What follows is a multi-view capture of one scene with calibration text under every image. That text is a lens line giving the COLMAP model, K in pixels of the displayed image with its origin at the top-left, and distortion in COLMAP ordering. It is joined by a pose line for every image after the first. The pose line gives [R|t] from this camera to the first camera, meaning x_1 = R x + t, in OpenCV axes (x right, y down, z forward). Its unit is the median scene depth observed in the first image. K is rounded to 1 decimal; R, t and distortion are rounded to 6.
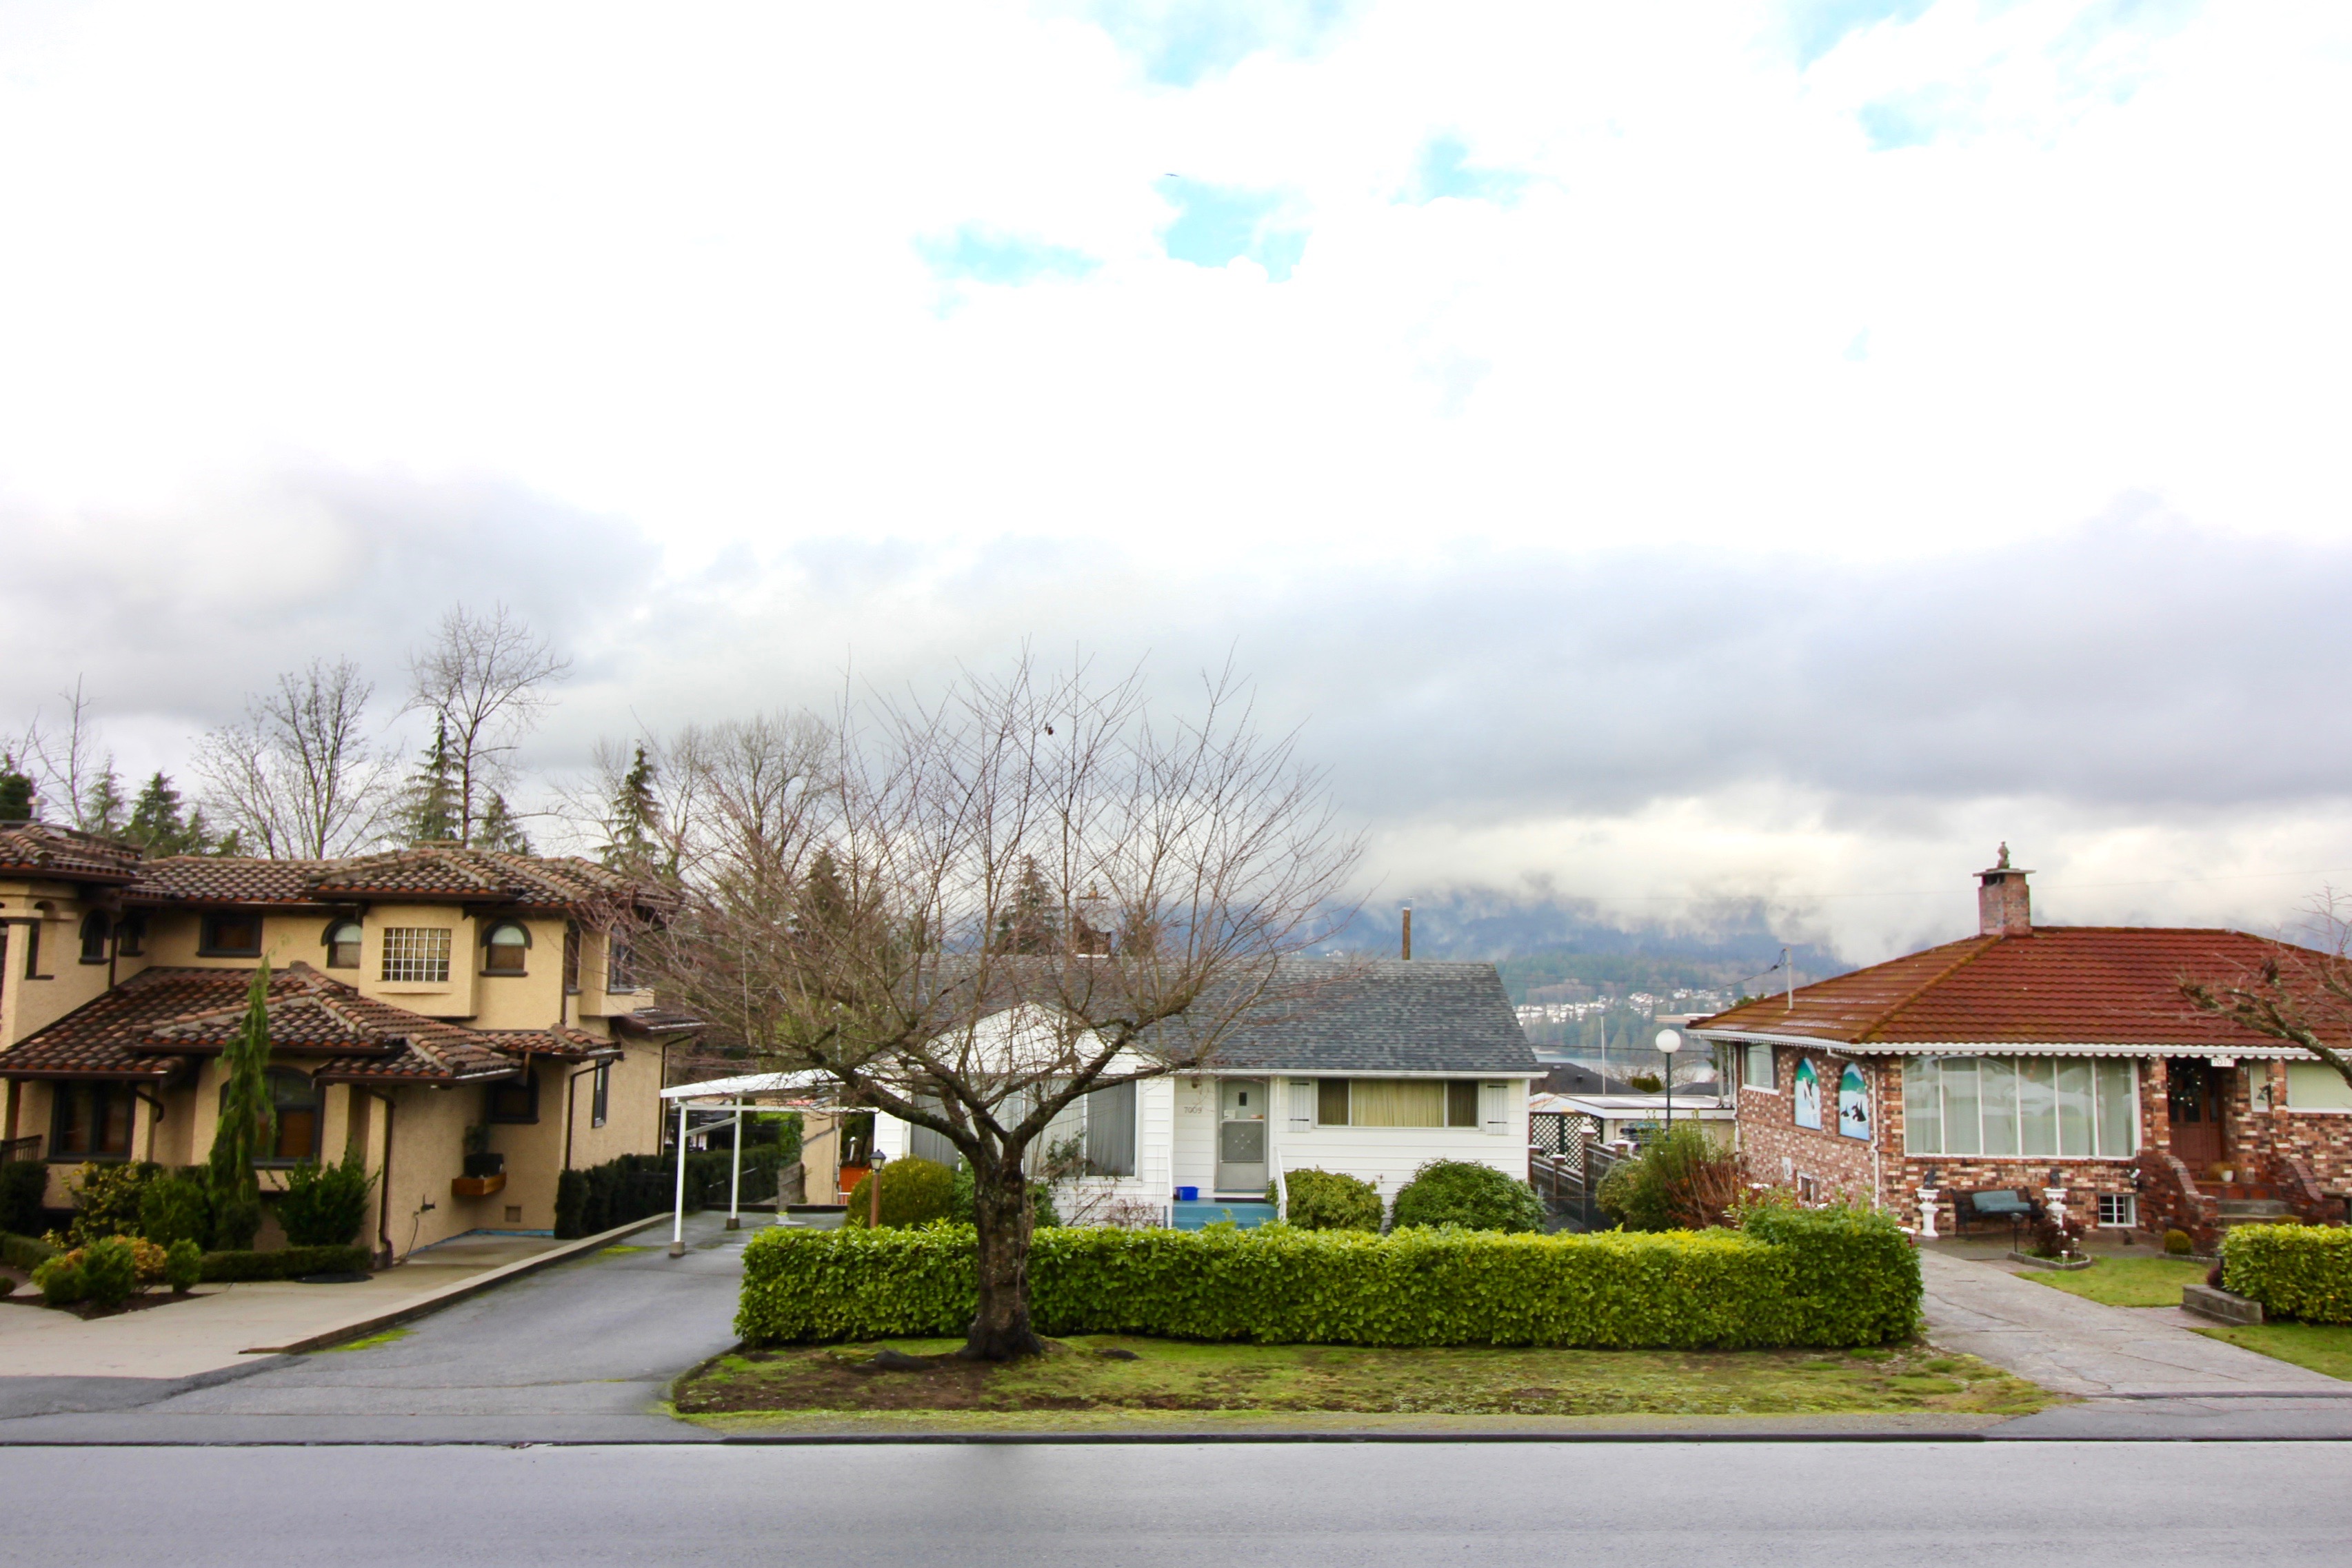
lens RADIAL K [[1858.9, 0, 1173.0], [0, 1858.9, 743.9], [0, 0, 1]] dist [0.014029, -0.008512]
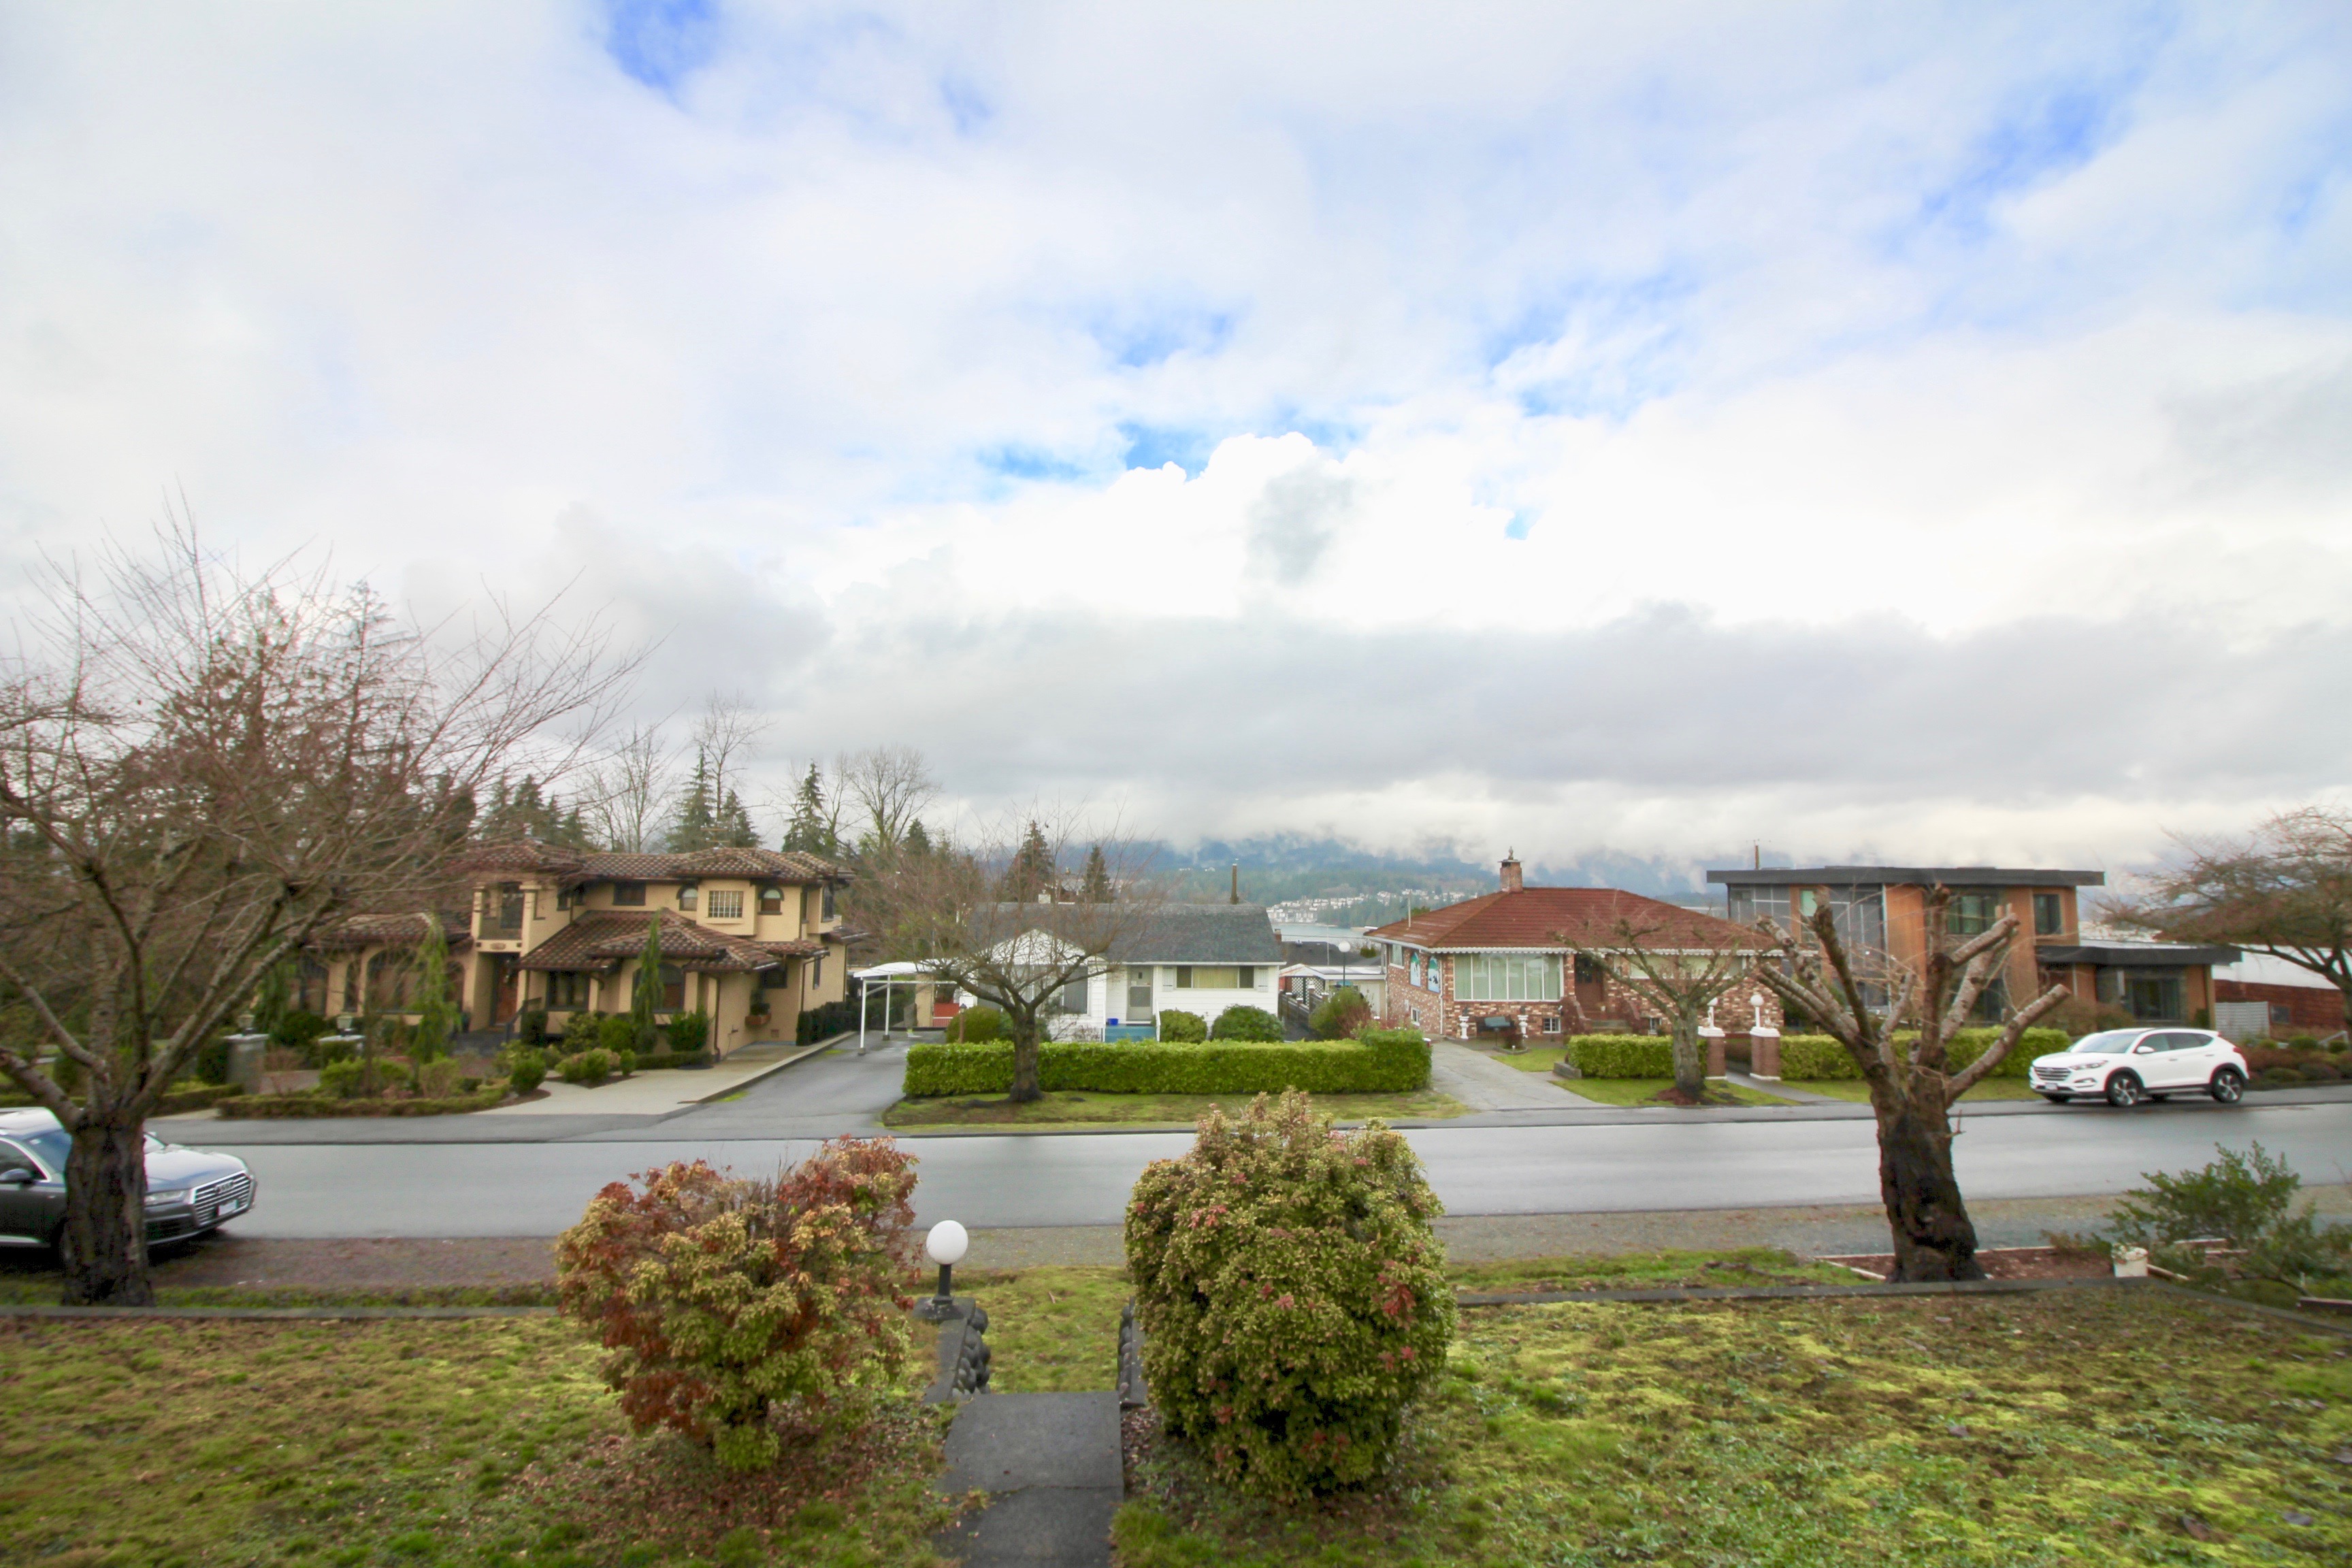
lens RADIAL K [[1059.1, 0, 1174.4], [0, 1059.1, 770.3], [0, 0, 1]] dist [0.001770, -0.010591]
pose [[0.998477, 0.003632, 0.055048, 0.010214], [-0.004463, 0.999878, 0.014984, -0.055974], [-0.054987, -0.015207, 0.998371, -0.174569]]
